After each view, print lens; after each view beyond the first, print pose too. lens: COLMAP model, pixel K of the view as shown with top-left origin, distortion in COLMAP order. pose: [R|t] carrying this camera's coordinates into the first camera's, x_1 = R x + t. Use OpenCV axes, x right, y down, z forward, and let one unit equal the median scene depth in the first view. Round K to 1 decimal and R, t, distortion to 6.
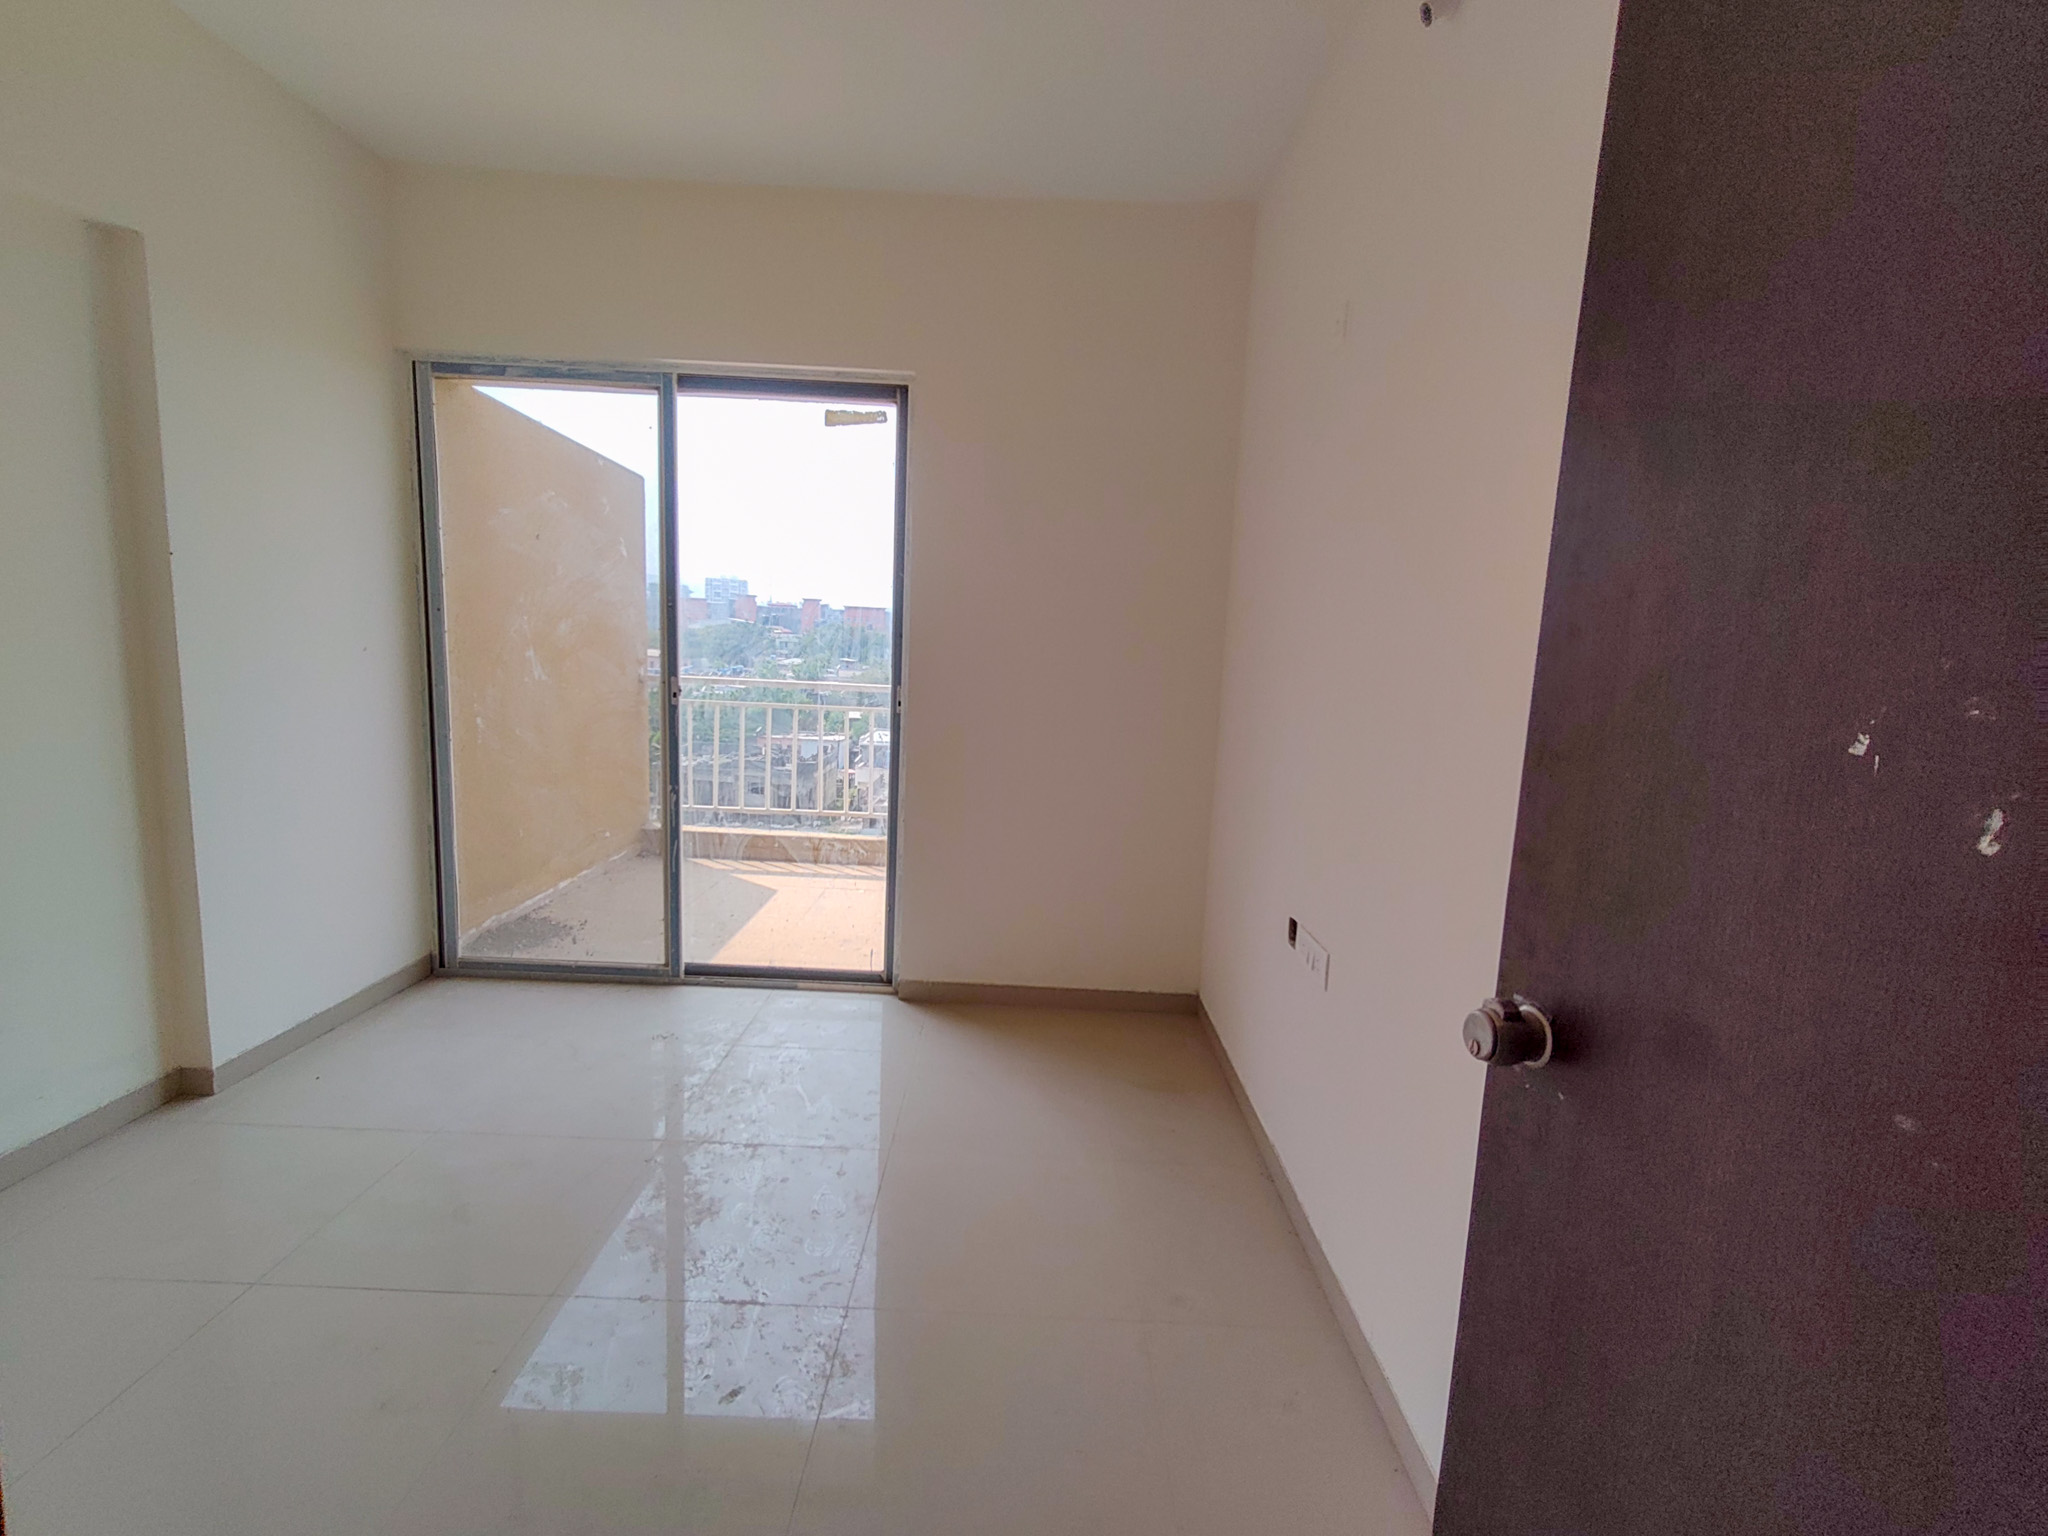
lens RADIAL K [[952.6, 0, 1022.3], [0, 952.6, 778.9], [0, 0, 1]] dist [0.006044, -0.000883]
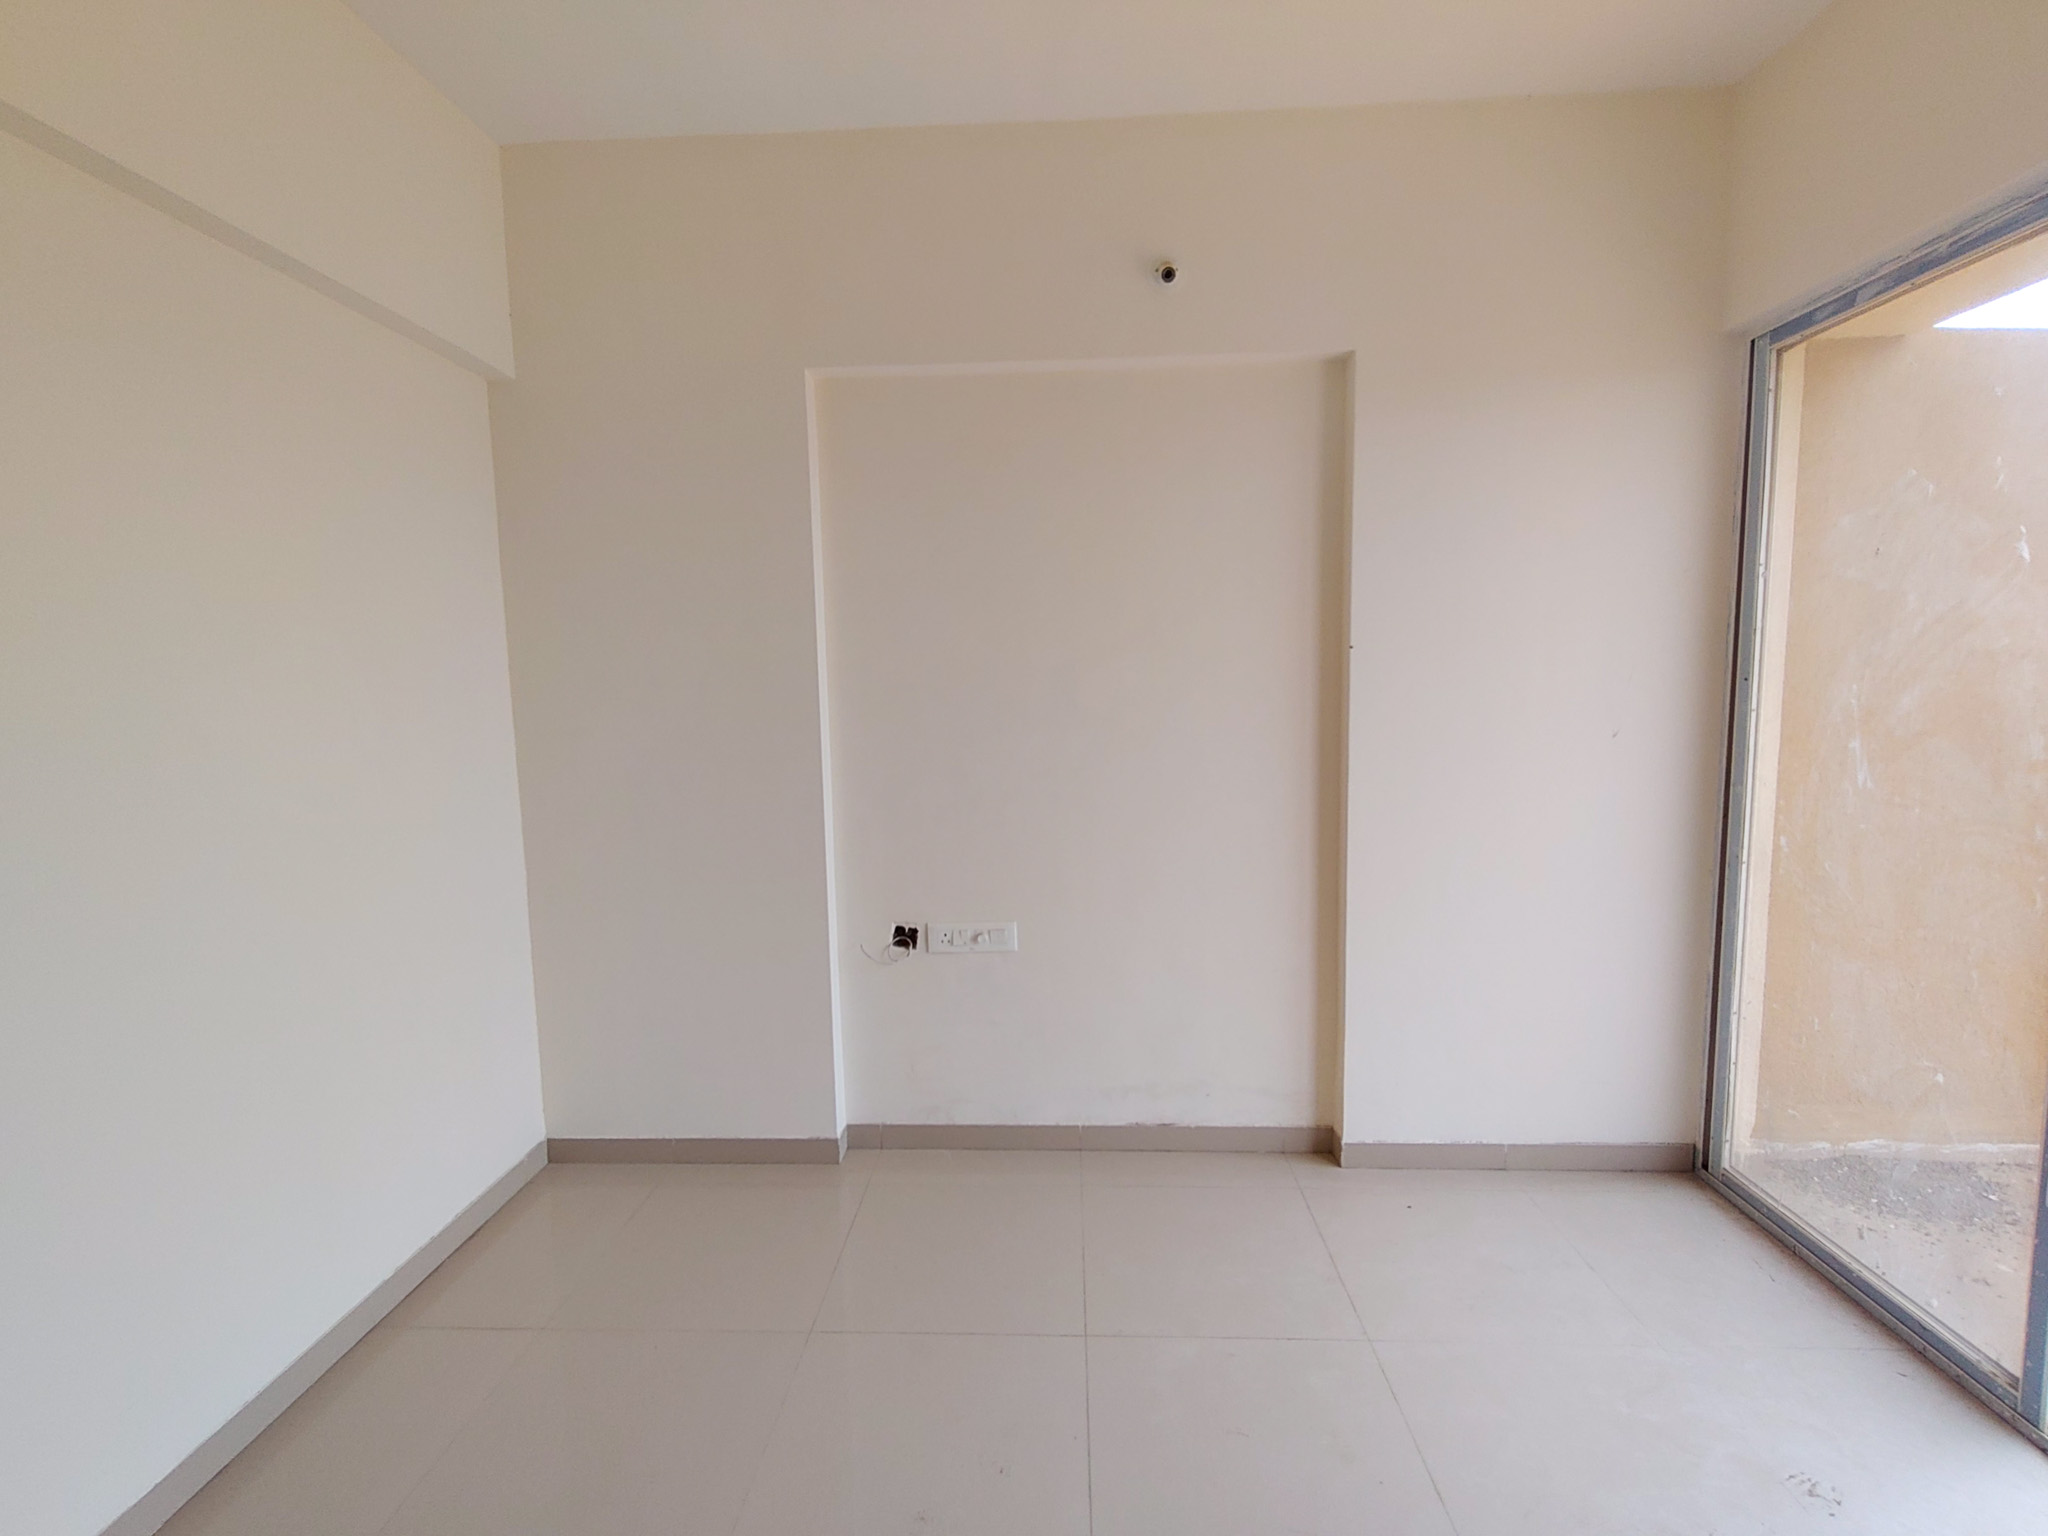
lens RADIAL K [[952.6, 0, 1022.3], [0, 952.6, 778.9], [0, 0, 1]] dist [0.006044, -0.000883]
pose [[-0.047729, 0.068186, -0.996530, 0.131260], [-0.124228, 0.989516, 0.073656, -0.093016], [0.991105, 0.127313, -0.038758, 0.522105]]
